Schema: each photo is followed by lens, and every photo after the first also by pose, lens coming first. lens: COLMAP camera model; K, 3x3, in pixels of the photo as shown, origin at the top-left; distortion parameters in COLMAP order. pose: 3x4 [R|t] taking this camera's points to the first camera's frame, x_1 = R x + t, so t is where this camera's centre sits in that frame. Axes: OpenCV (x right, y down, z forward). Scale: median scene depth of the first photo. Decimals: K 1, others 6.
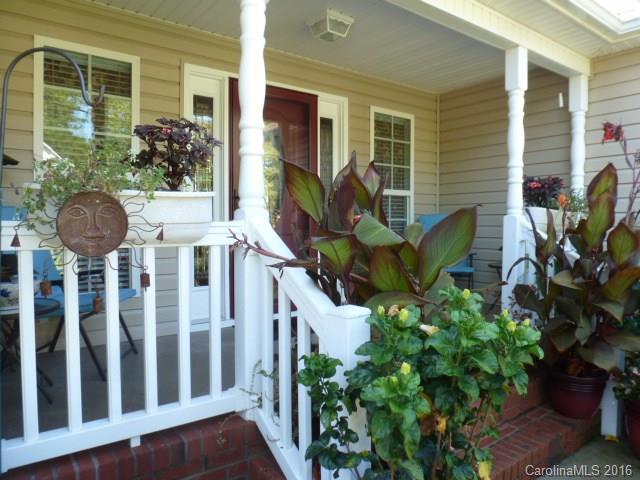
lens RADIAL K [[465.3, 0, 320.0], [0, 465.3, 240.0], [0, 0, 1]] dist [-0.043017, -0.004971]
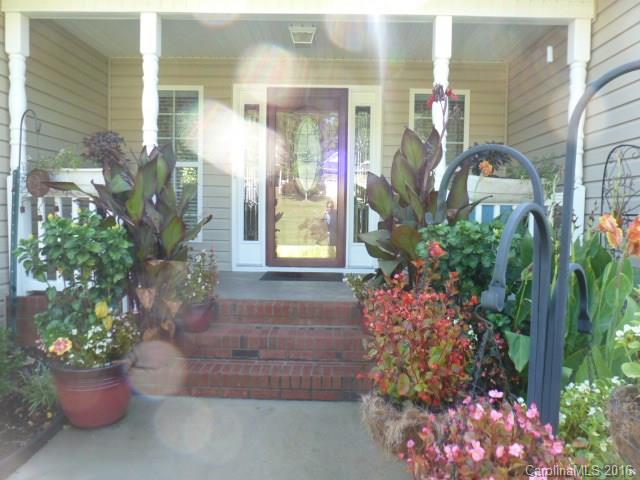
lens RADIAL K [[465.3, 0, 320.0], [0, 465.3, 240.0], [0, 0, 1]] dist [-0.043017, -0.004971]
pose [[0.779898, 0.053417, -0.623624, 0.740153], [-0.042232, 0.998572, 0.032719, 0.041199], [0.624481, 0.000819, 0.781040, 0.036416]]
